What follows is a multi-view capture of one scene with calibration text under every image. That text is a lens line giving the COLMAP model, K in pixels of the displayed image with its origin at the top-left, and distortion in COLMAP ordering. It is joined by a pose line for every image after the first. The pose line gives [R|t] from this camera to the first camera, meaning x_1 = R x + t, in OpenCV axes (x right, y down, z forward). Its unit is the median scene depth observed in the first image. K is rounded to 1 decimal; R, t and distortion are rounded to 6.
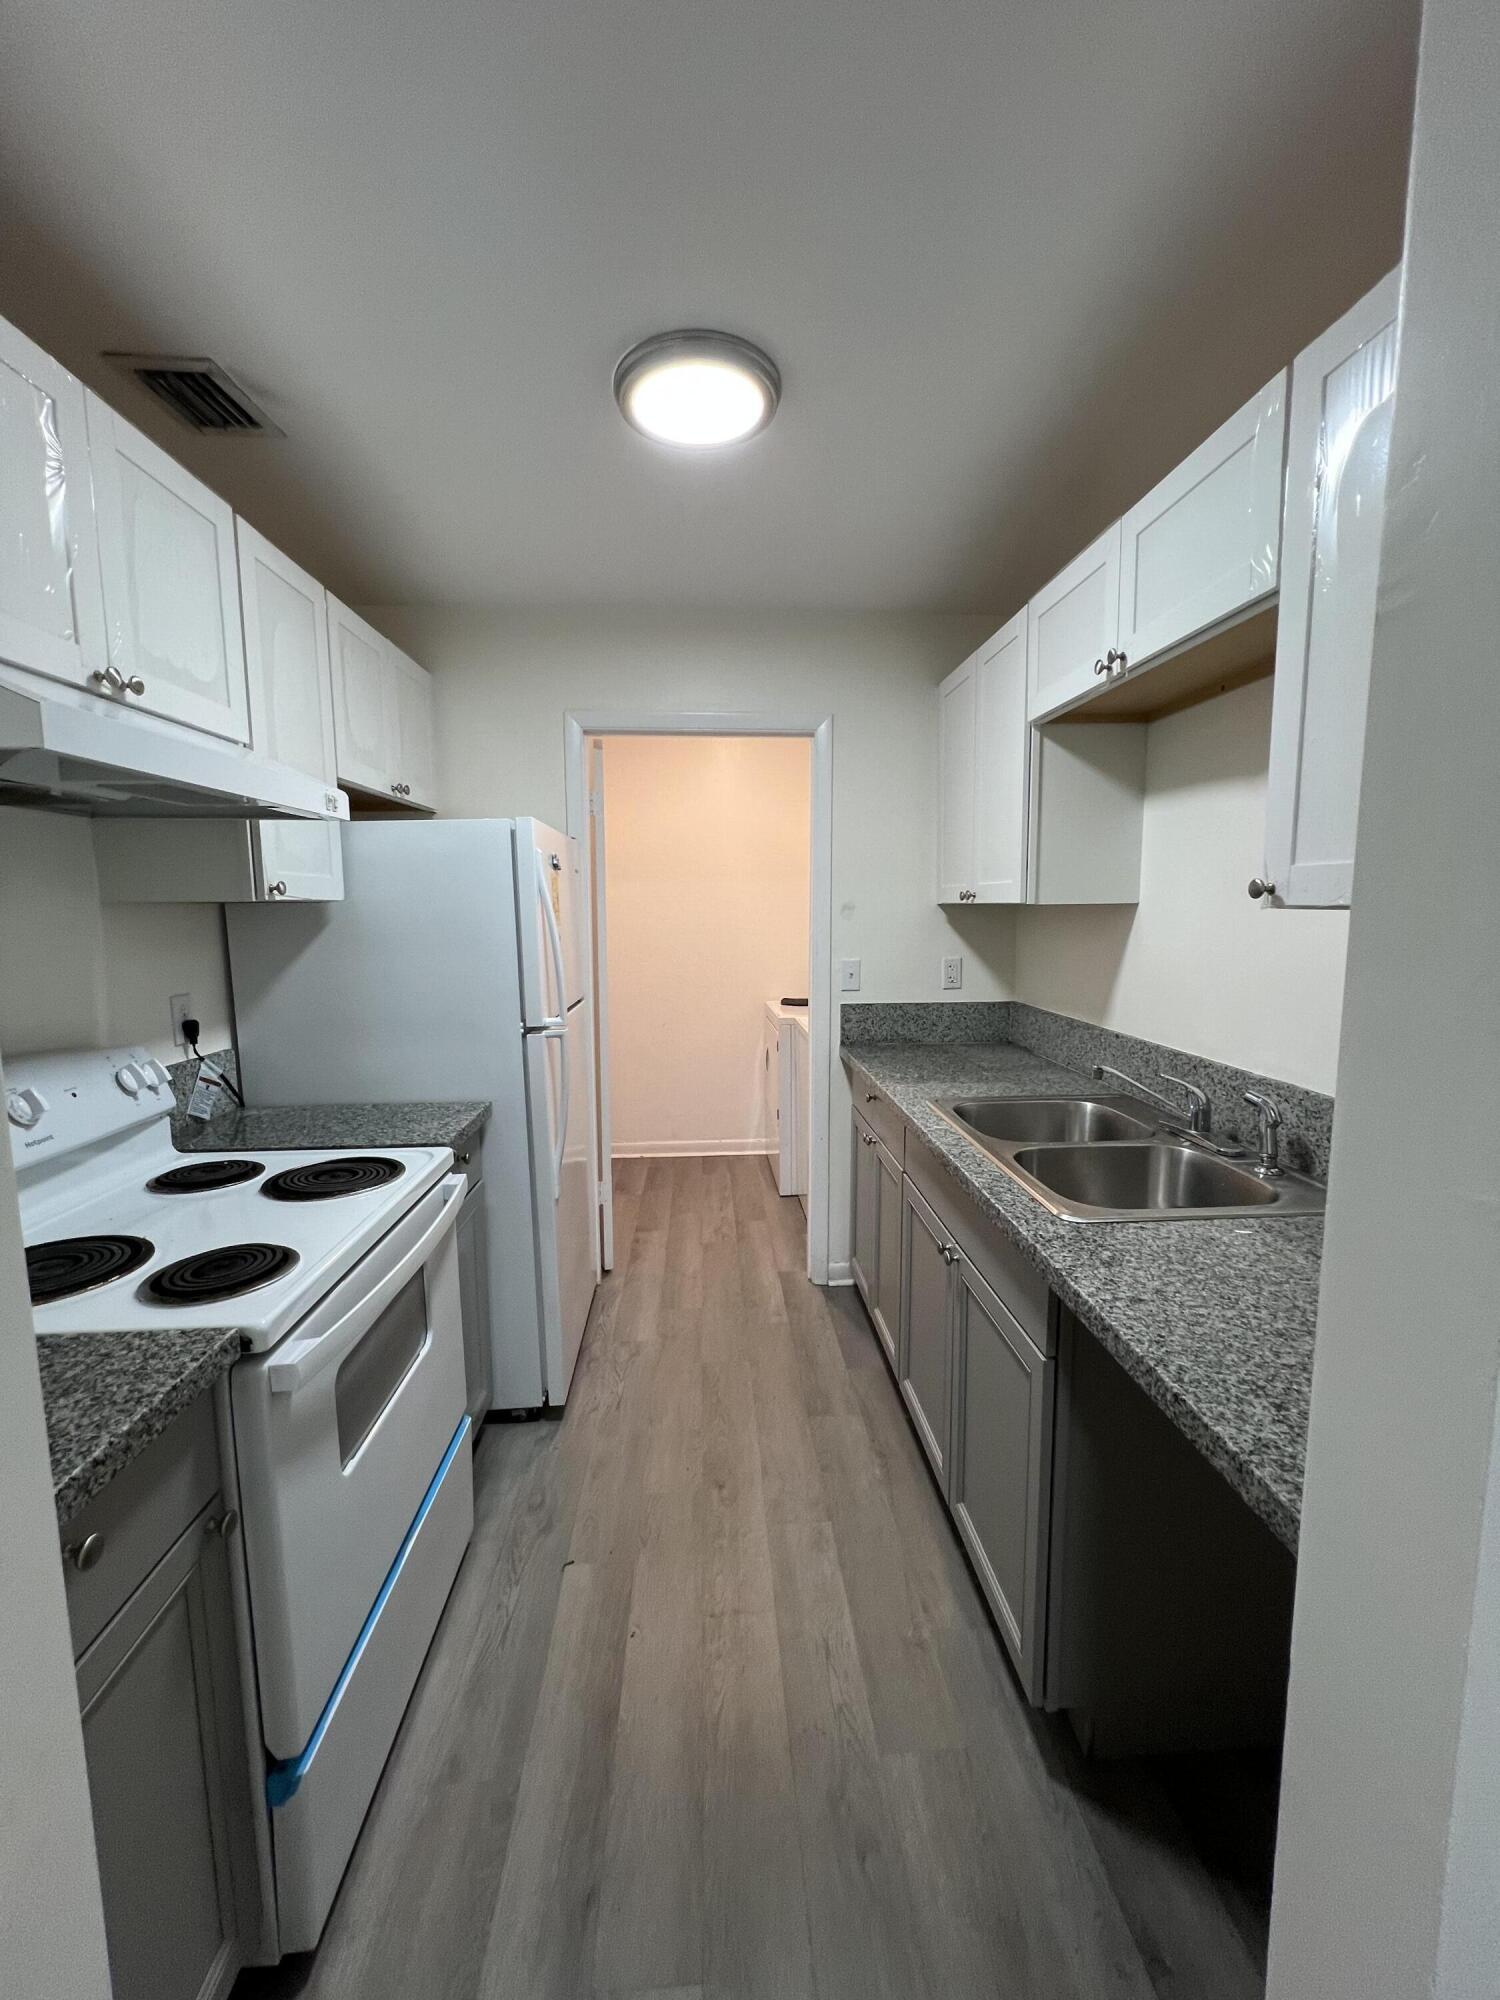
lens RADIAL K [[802.3, 0, 760.7], [0, 802.3, 999.7], [0, 0, 1]] dist [-0.001113, -0.000274]
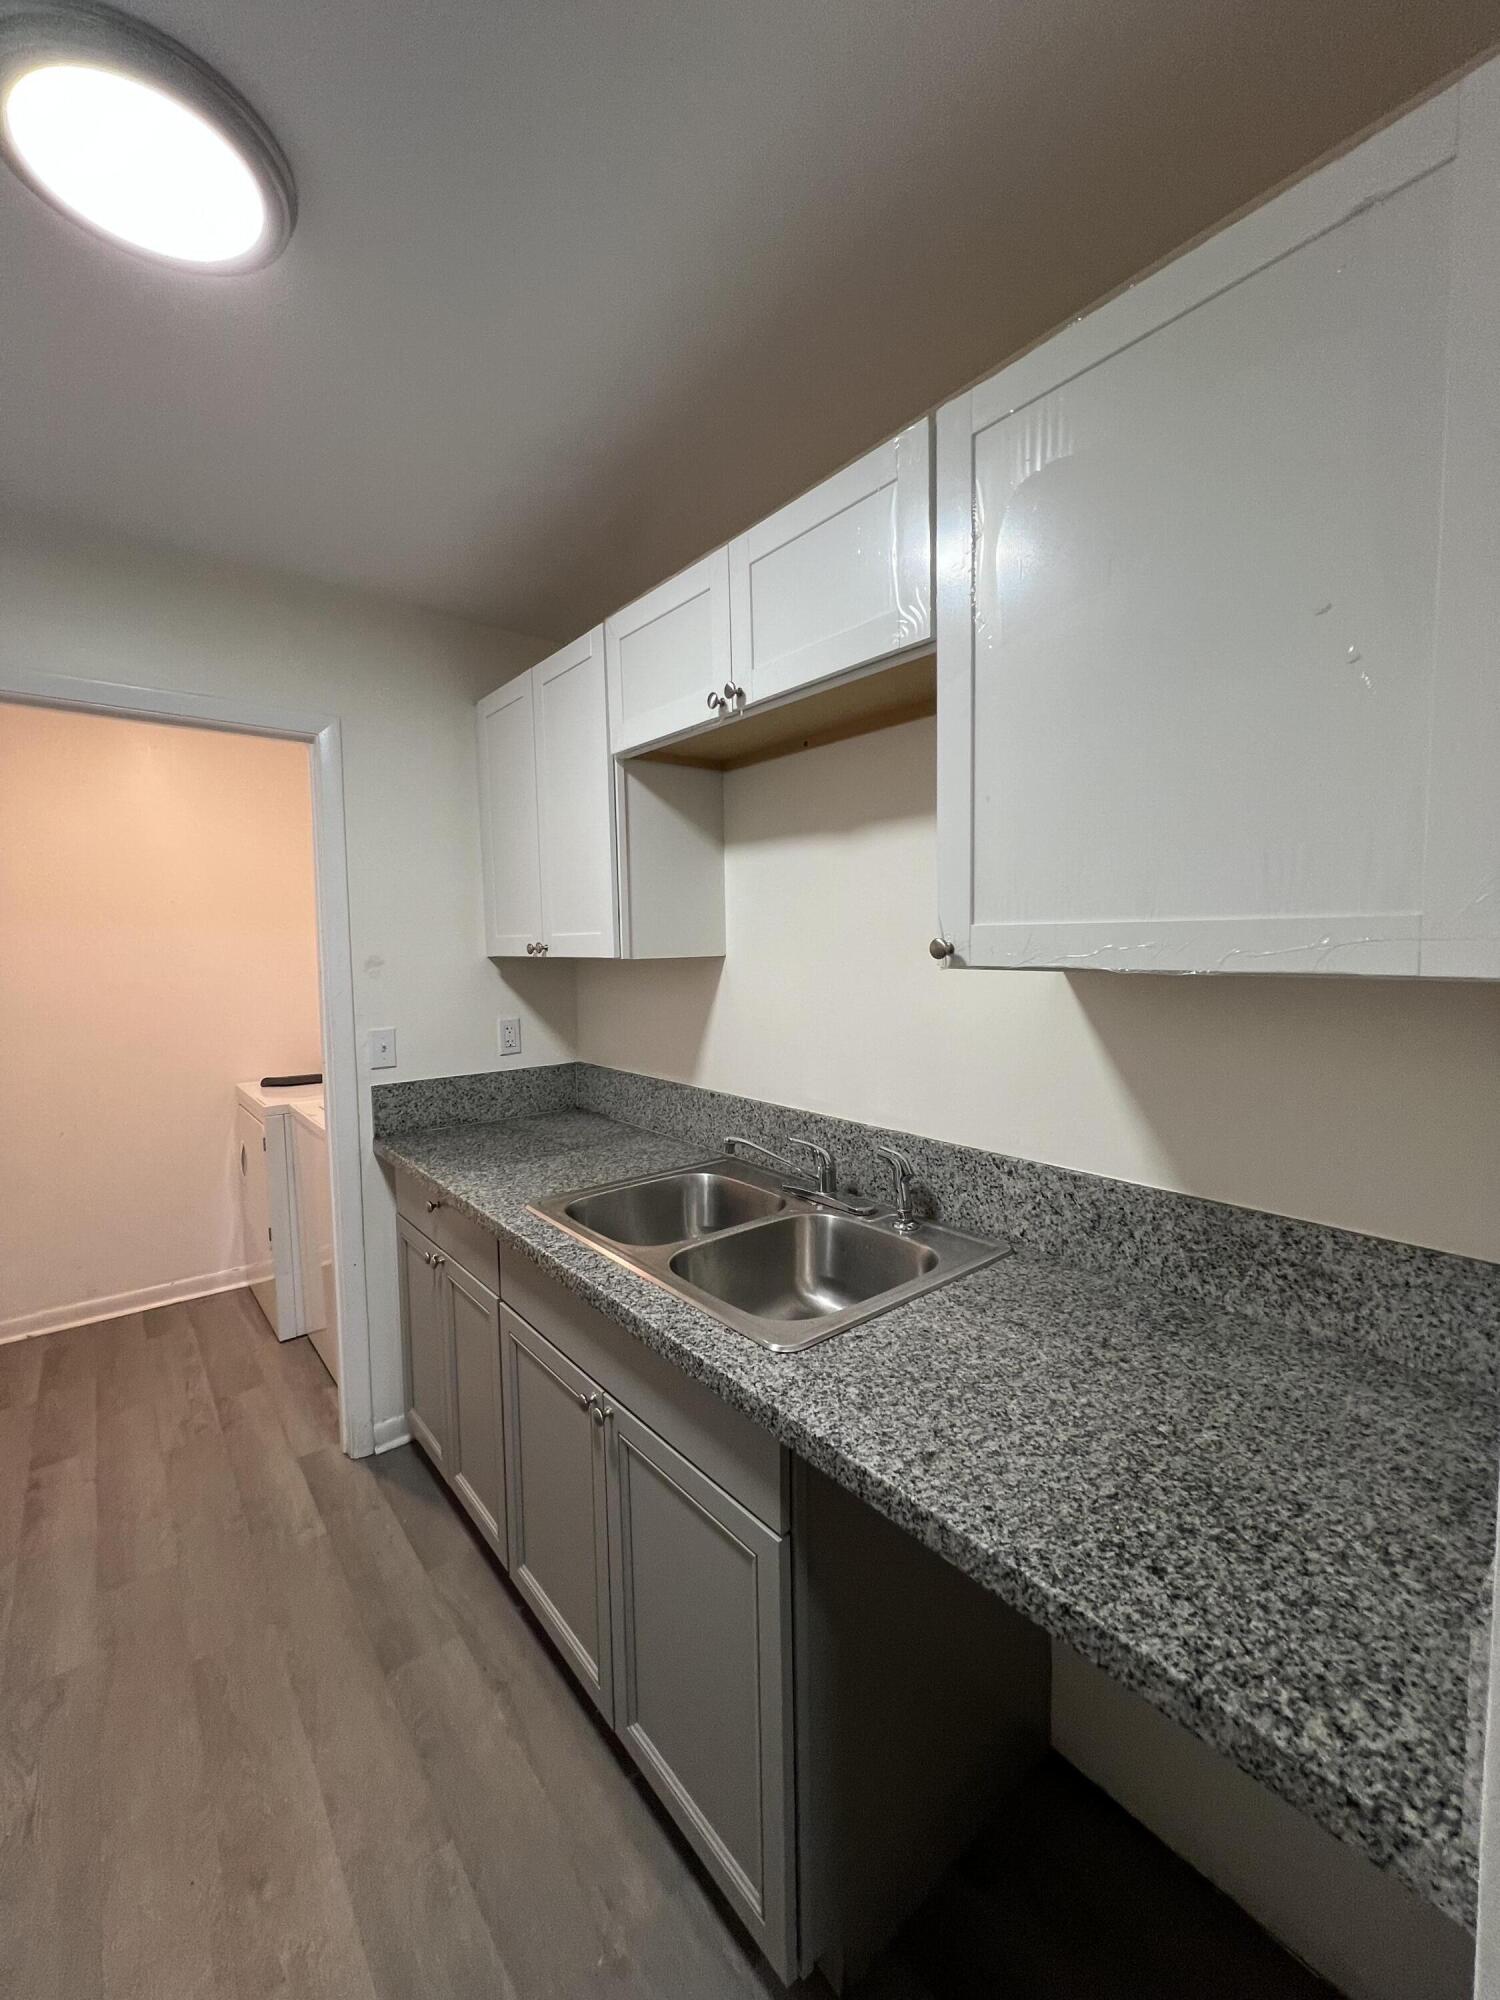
lens RADIAL K [[802.3, 0, 756.8], [0, 802.3, 999.1], [0, 0, 1]] dist [-0.001113, -0.000274]
pose [[0.815045, -0.047073, 0.577482, -0.069115], [0.078403, 0.996487, -0.029427, -0.044489], [-0.574069, 0.069260, 0.815873, 0.233820]]
